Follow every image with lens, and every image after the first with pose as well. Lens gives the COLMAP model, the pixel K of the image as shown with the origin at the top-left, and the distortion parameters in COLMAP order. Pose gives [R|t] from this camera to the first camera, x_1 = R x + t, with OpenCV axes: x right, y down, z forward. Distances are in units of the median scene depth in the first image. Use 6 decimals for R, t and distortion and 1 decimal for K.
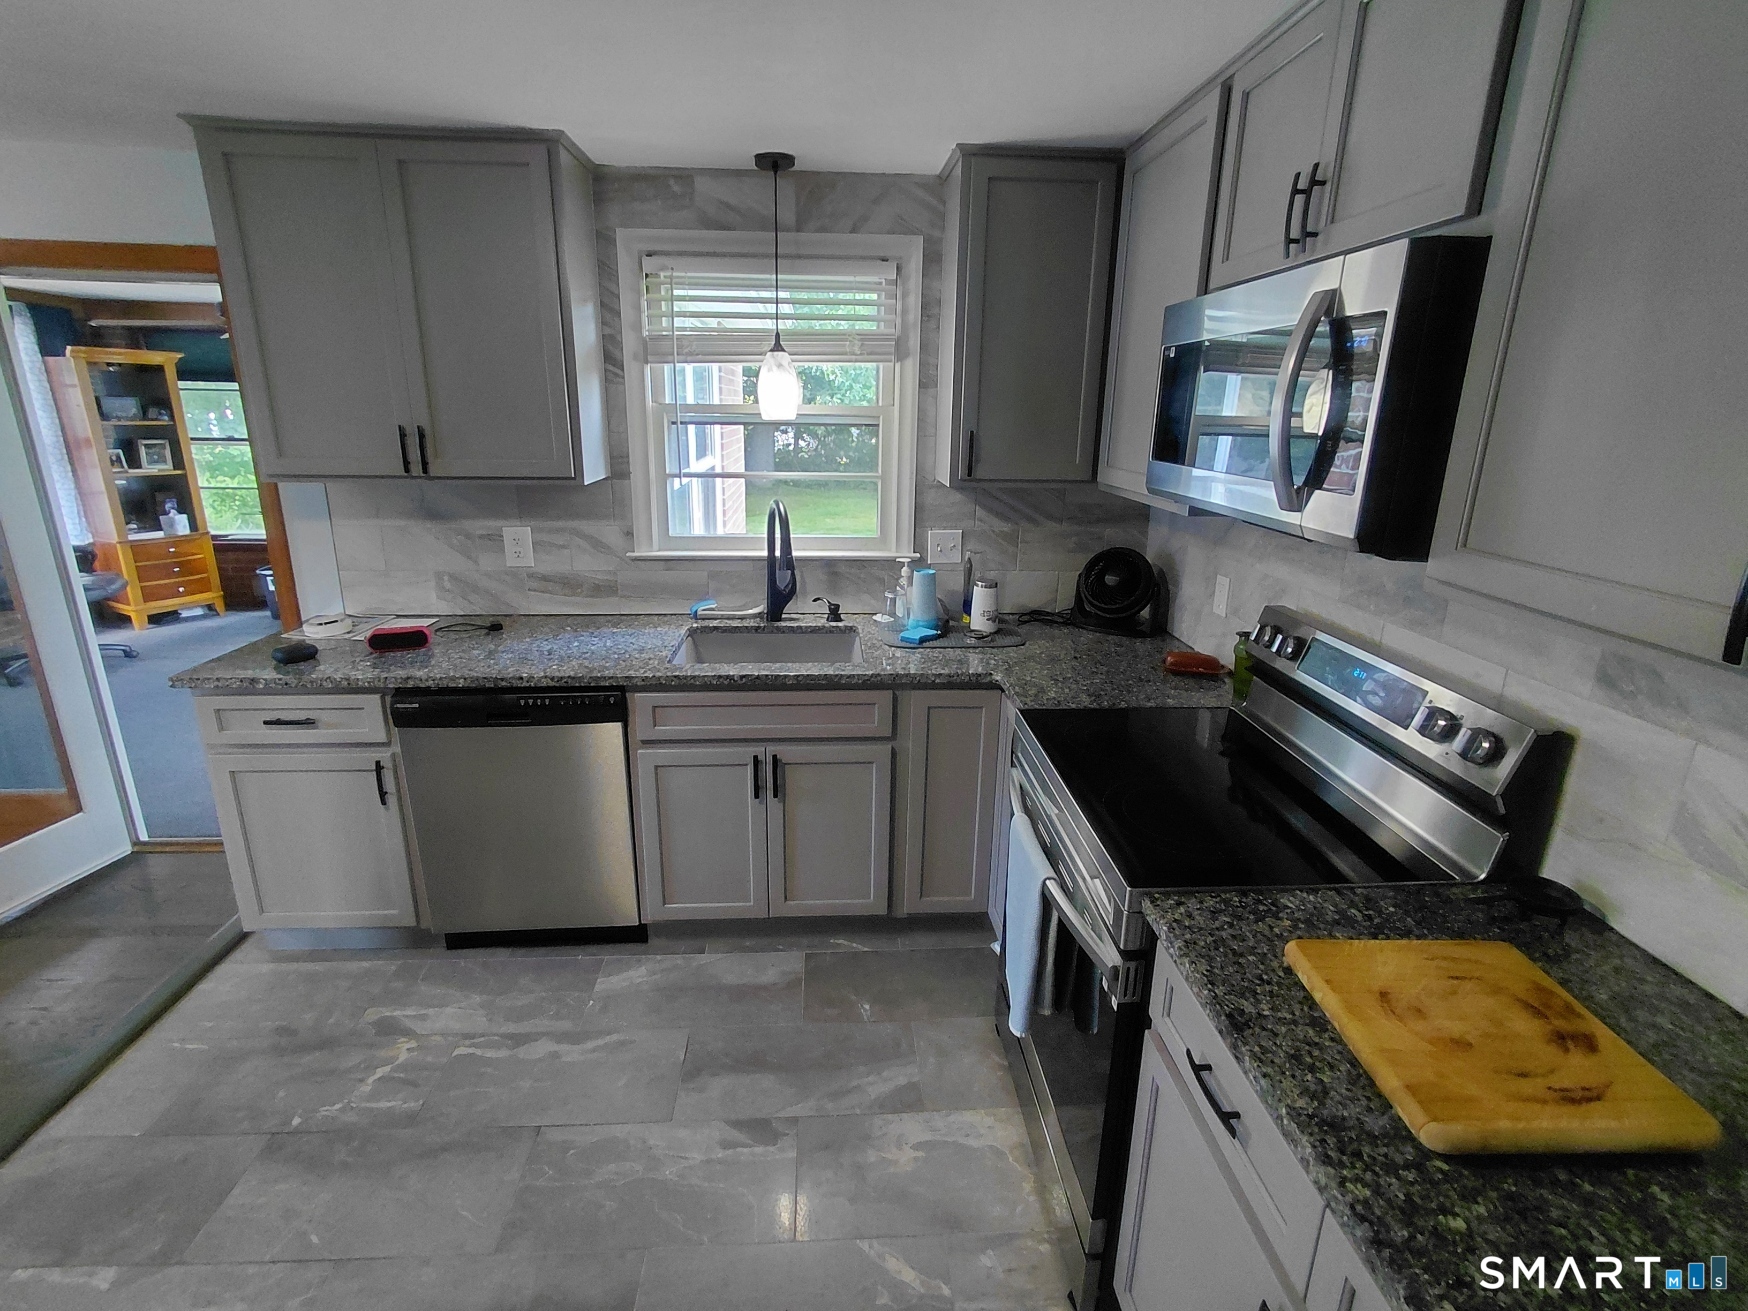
lens RADIAL K [[828.8, 0, 874.0], [0, 828.8, 655.5], [0, 0, 1]] dist [0.001020, 0.000145]
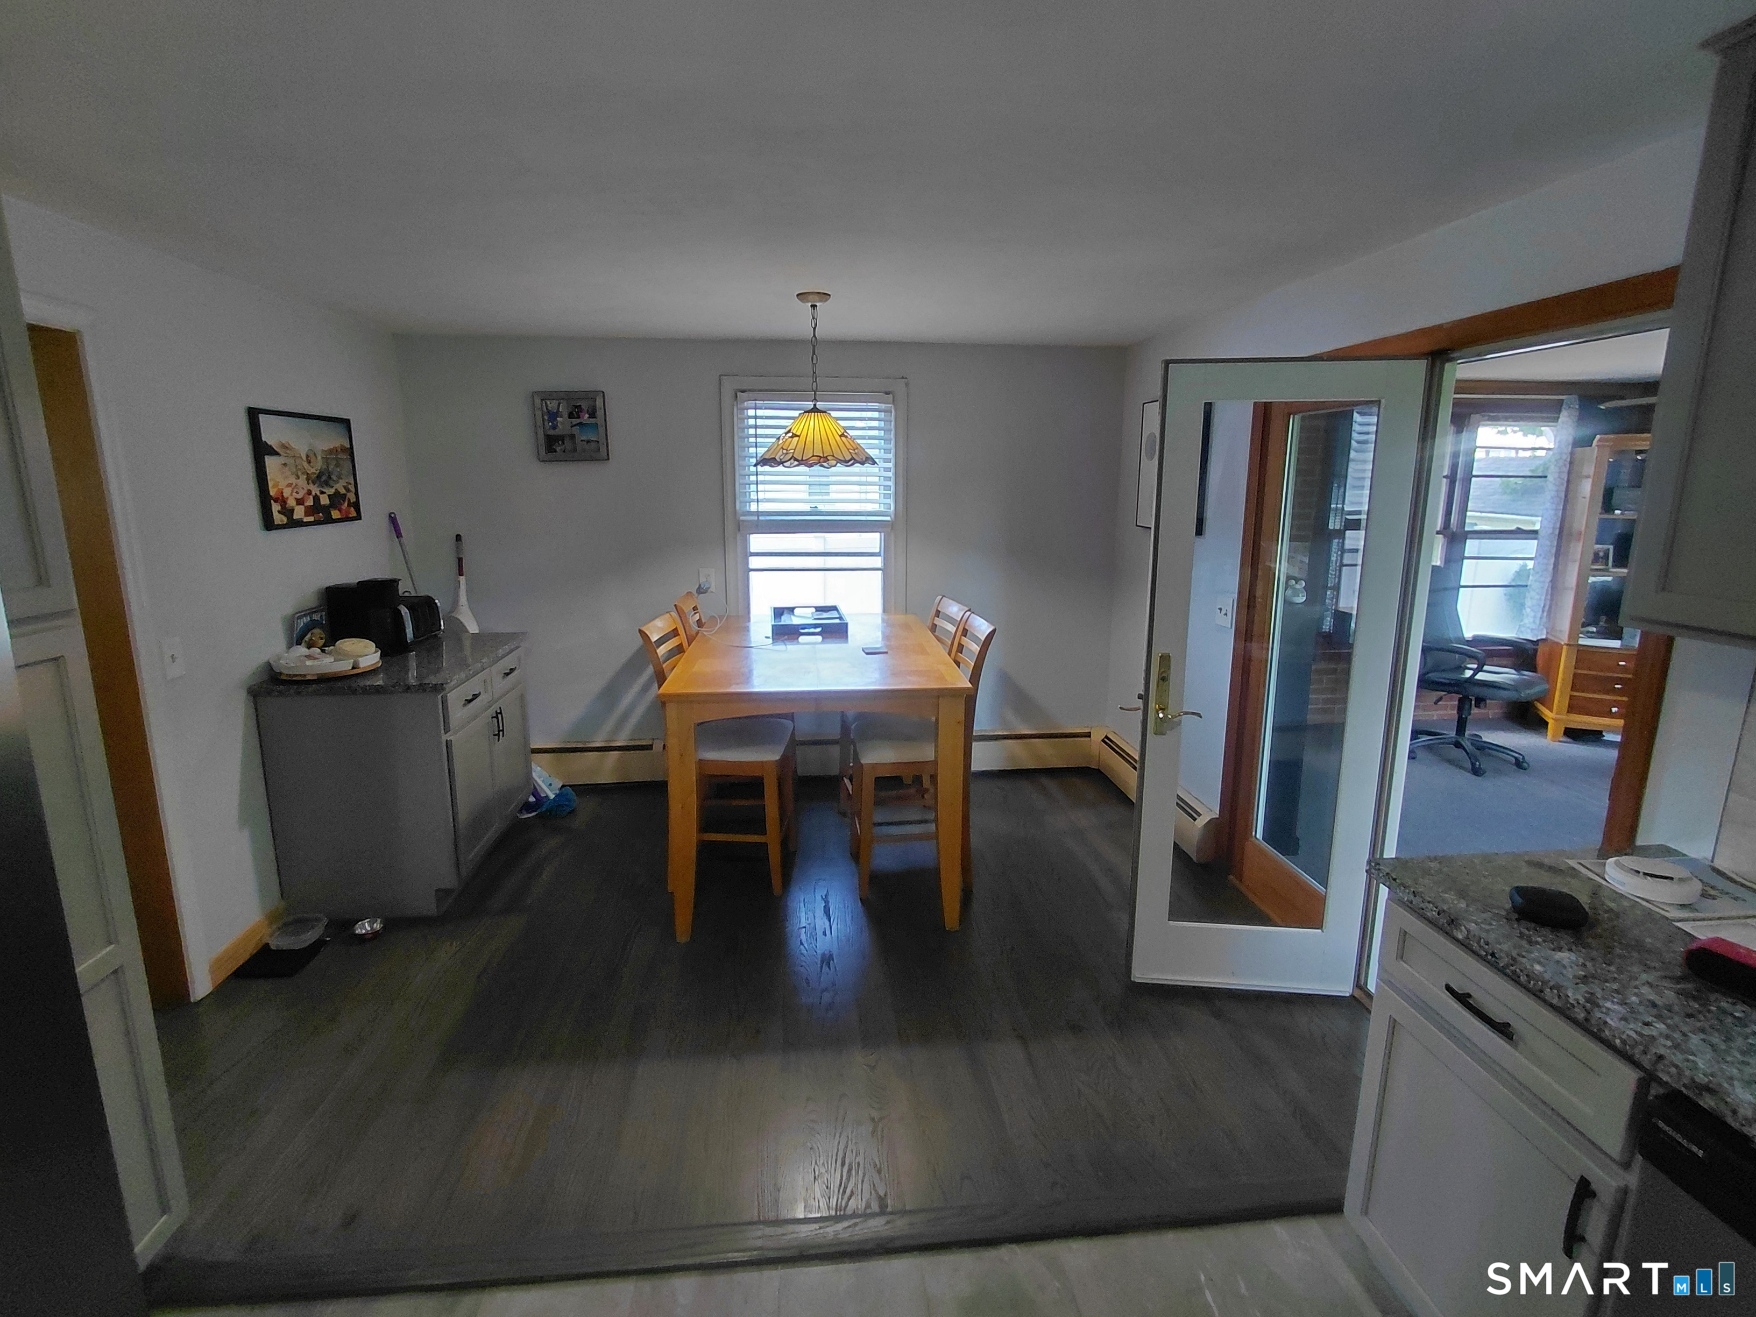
lens RADIAL K [[809.4, 0, 879.3], [0, 809.4, 633.2], [0, 0, 1]] dist [0.002496, 0.000541]
pose [[0.050791, 0.173926, -0.983448, -0.141644], [-0.287232, 0.945658, 0.152408, -0.121350], [0.956513, 0.274737, 0.097988, 0.345289]]
